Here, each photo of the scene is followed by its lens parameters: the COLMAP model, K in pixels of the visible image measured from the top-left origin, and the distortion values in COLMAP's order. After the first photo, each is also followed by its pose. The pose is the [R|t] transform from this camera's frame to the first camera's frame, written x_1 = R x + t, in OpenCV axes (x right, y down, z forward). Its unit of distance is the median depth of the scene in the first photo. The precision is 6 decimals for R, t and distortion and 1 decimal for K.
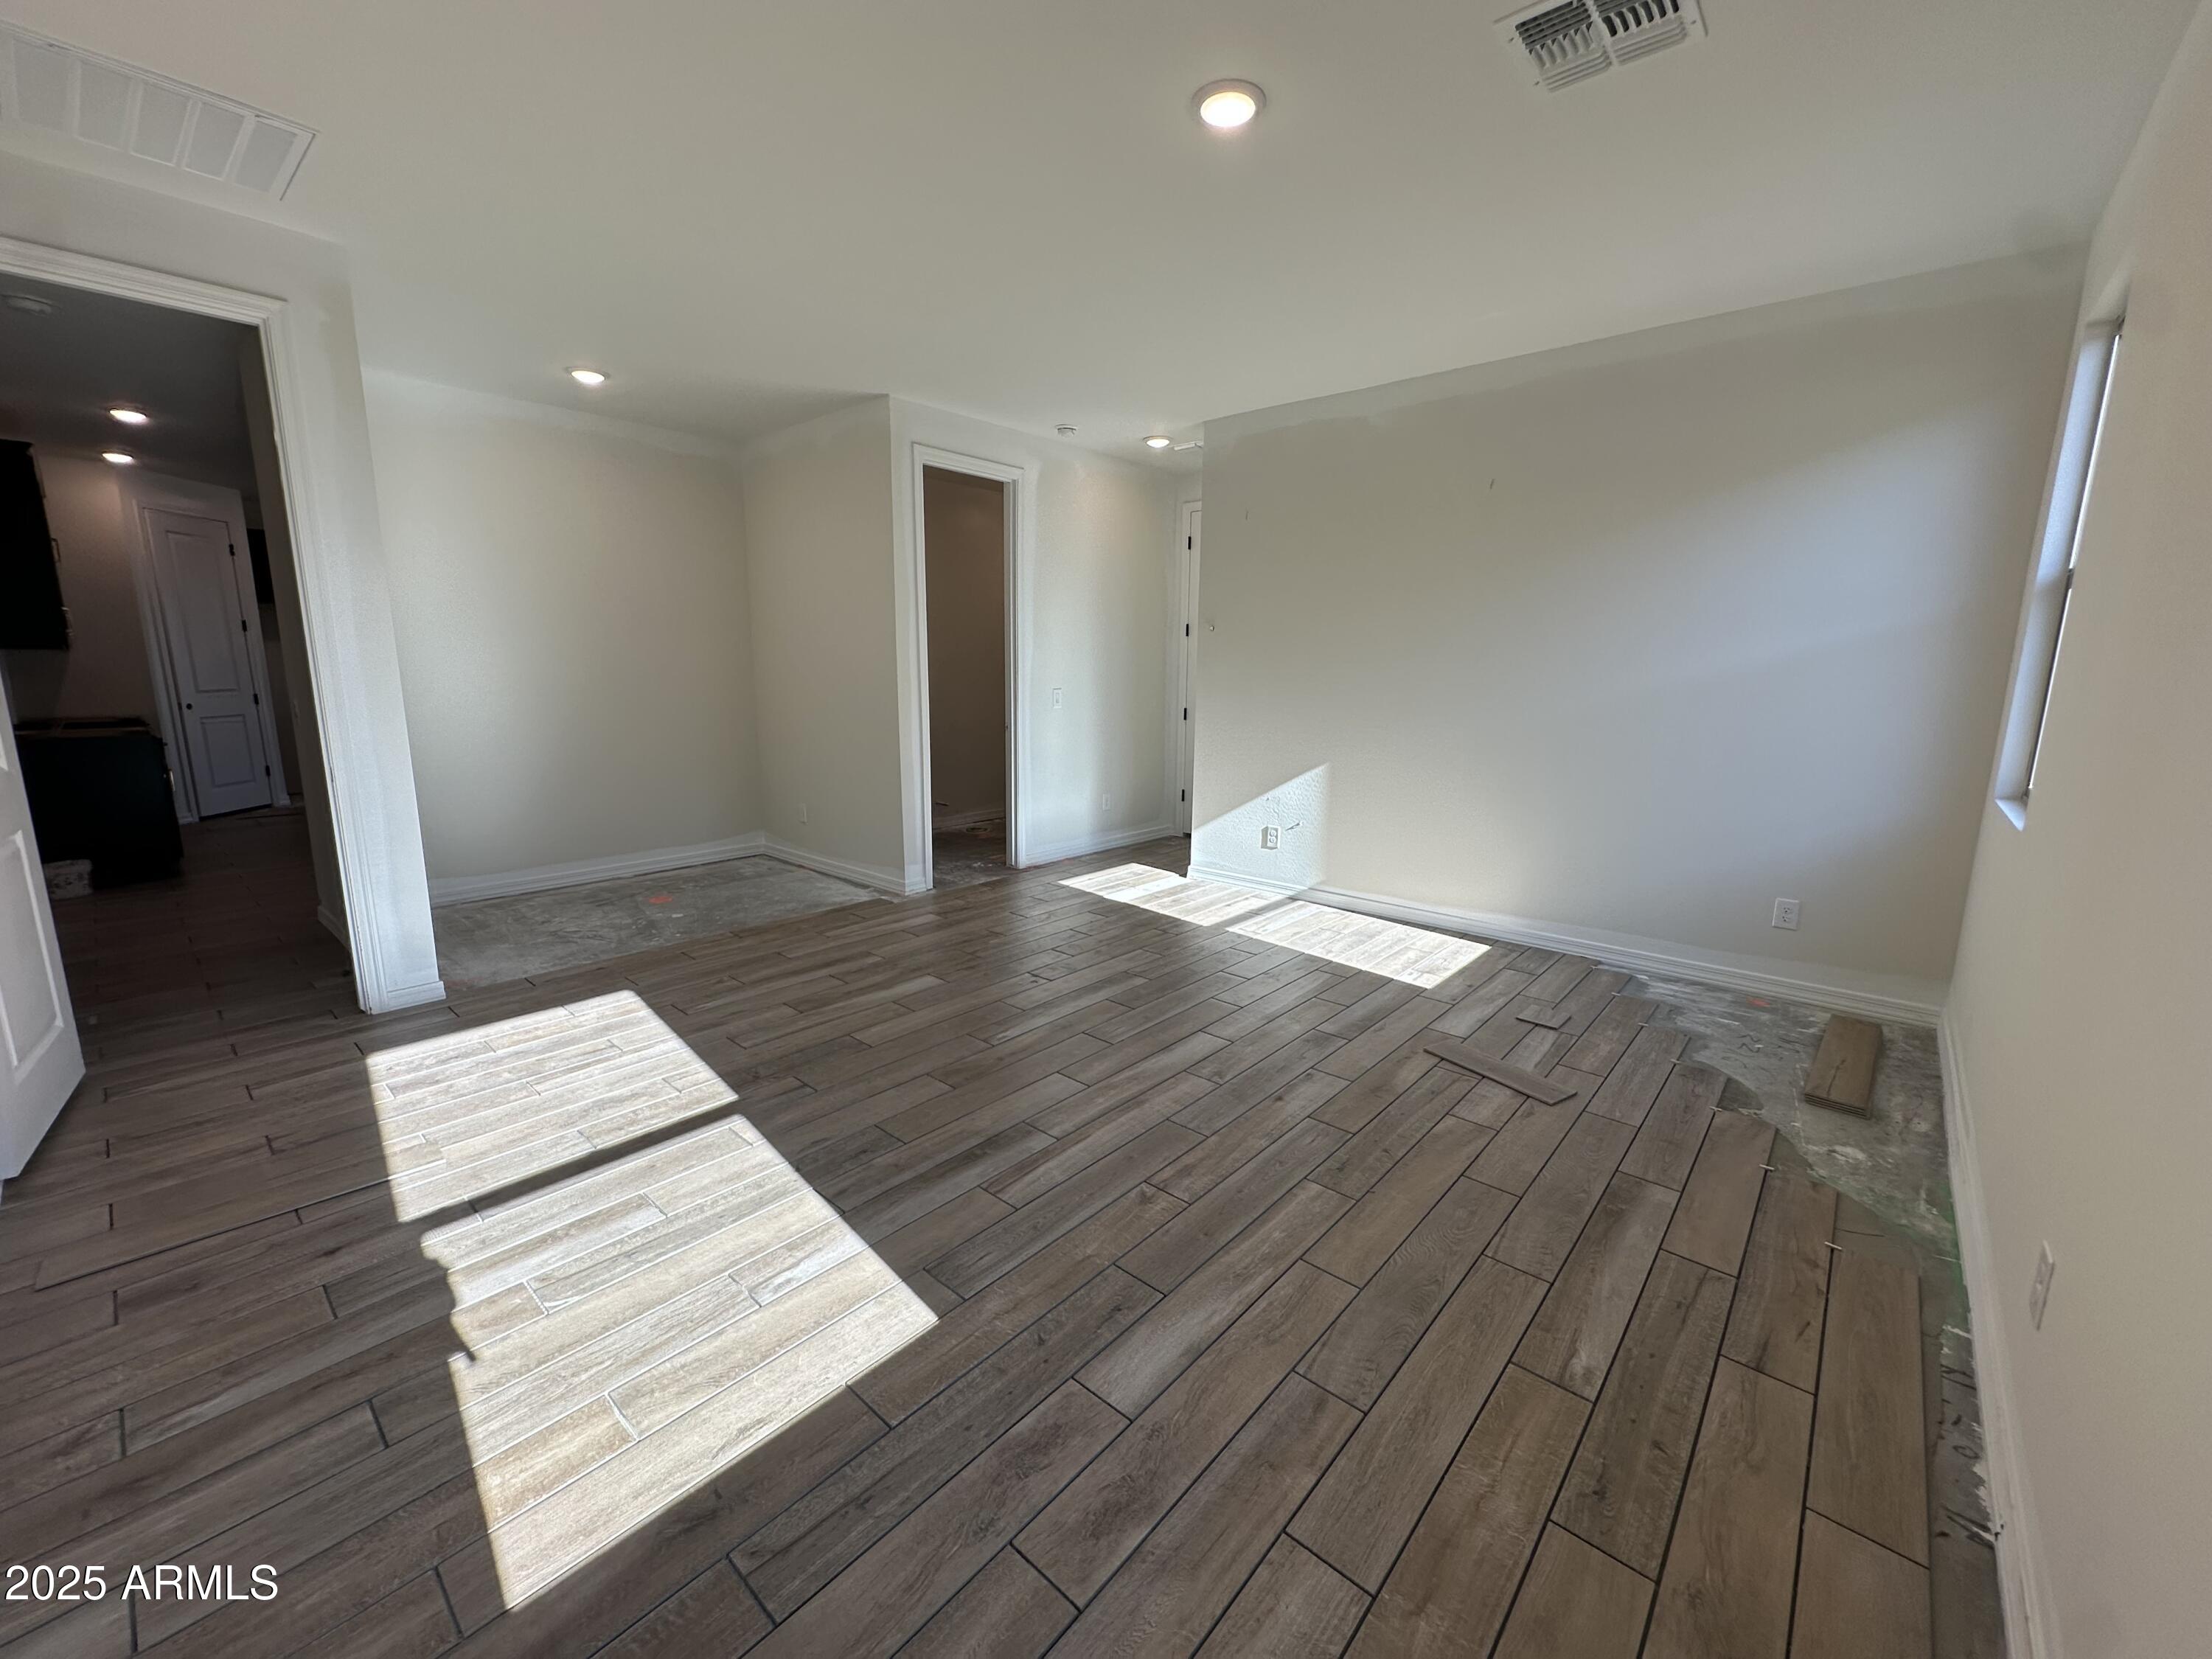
lens RADIAL K [[886.0, 0, 1102.9], [0, 886.0, 825.6], [0, 0, 1]] dist [-0.003660, 0.000438]
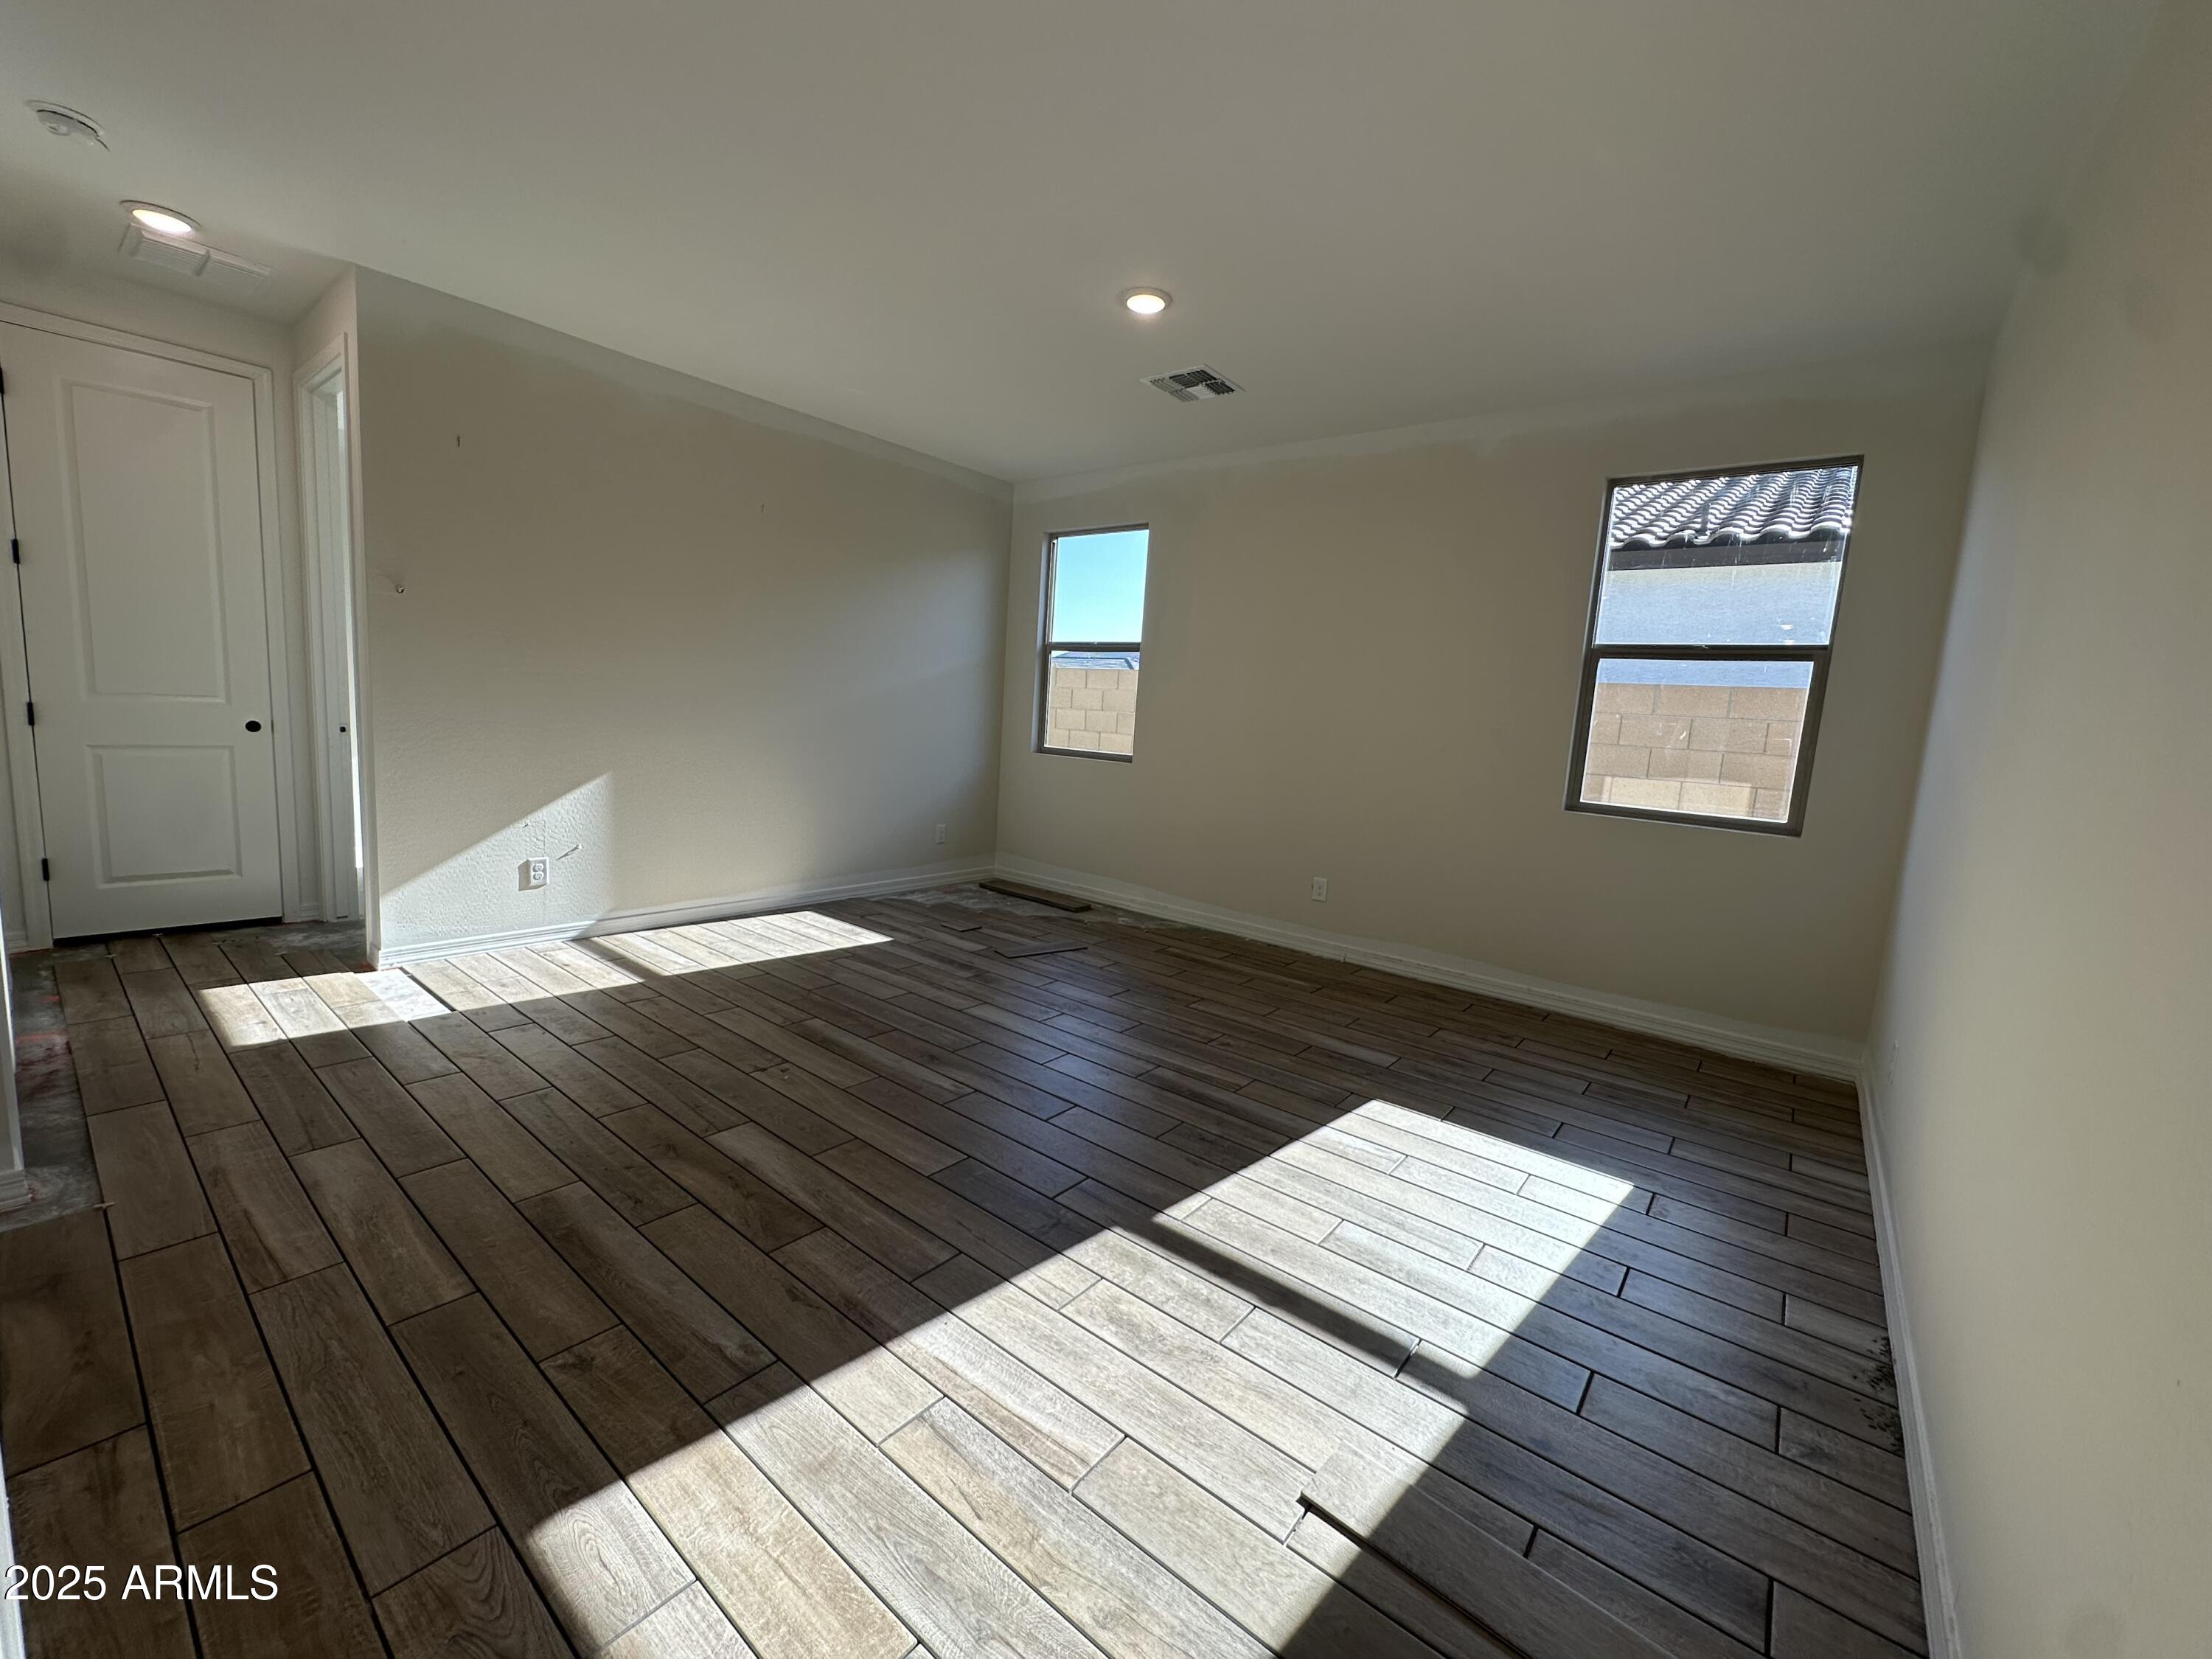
lens RADIAL K [[886.0, 0, 1098.8], [0, 886.0, 830.7], [0, 0, 1]] dist [-0.003660, 0.000438]
pose [[-0.044913, -0.145211, 0.988381, -1.024085], [0.116138, 0.981912, 0.149538, -0.141774], [-0.992217, 0.121505, -0.027236, 0.890741]]
